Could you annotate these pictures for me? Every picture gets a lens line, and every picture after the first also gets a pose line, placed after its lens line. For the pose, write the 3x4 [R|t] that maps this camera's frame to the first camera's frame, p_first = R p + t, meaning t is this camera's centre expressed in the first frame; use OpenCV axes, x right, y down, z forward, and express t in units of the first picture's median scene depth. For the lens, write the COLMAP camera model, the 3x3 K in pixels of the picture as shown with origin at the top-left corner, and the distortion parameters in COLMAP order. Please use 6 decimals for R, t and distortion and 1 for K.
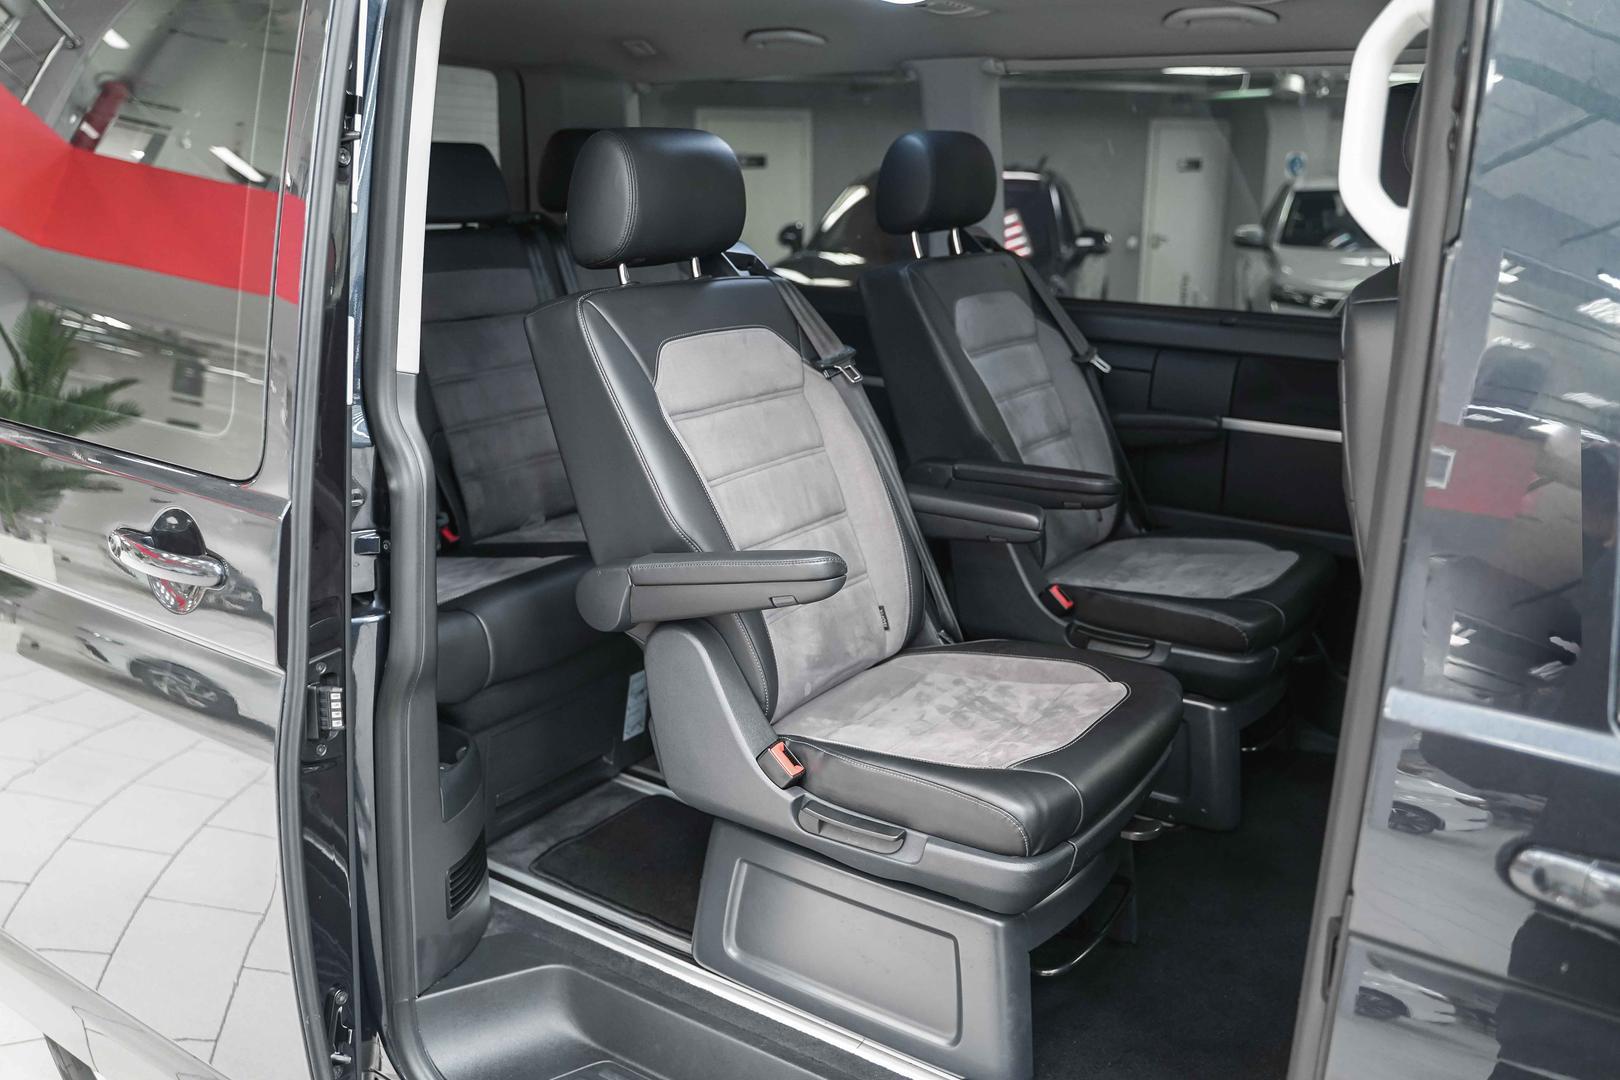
lens RADIAL K [[1335.0, 0, 810.0], [0, 1335.0, 540.0], [0, 0, 1]] dist [-0.014143, -0.005820]
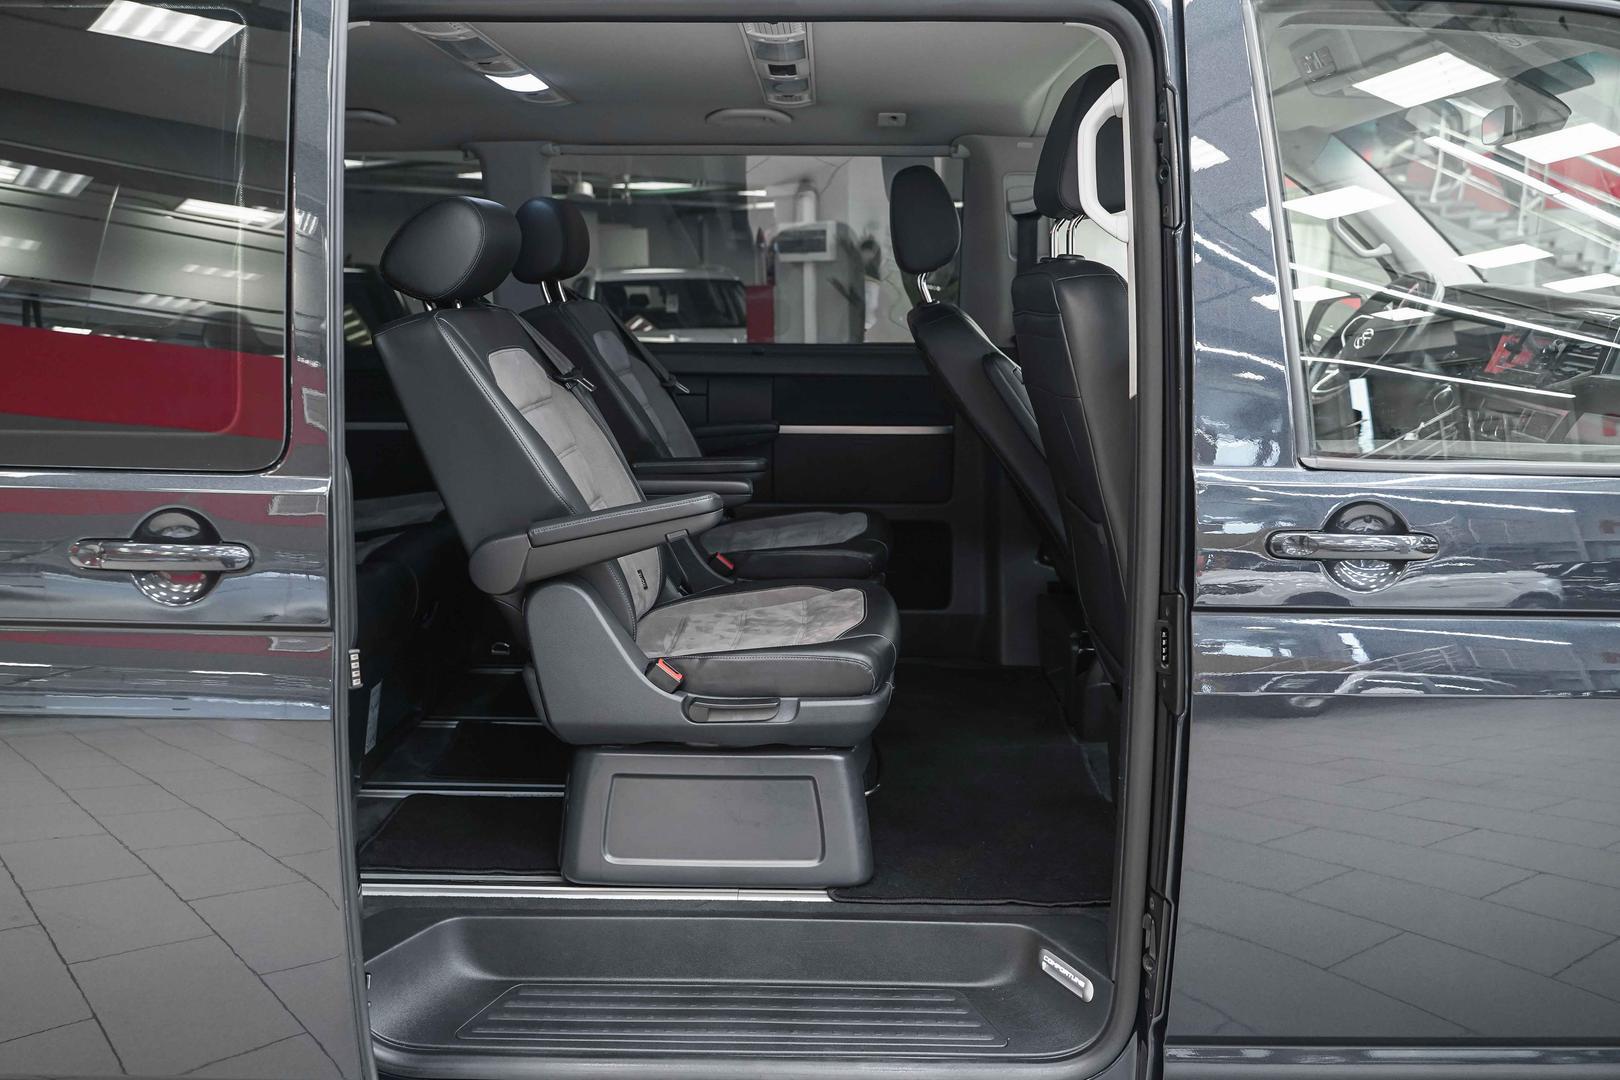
lens RADIAL K [[1335.0, 0, 810.0], [0, 1335.0, 540.0], [0, 0, 1]] dist [-0.014143, -0.005820]
pose [[0.835267, -0.113962, 0.537905, -0.460145], [0.157355, 0.986913, -0.035253, 0.088179], [-0.526847, 0.114087, 0.842268, -0.110470]]
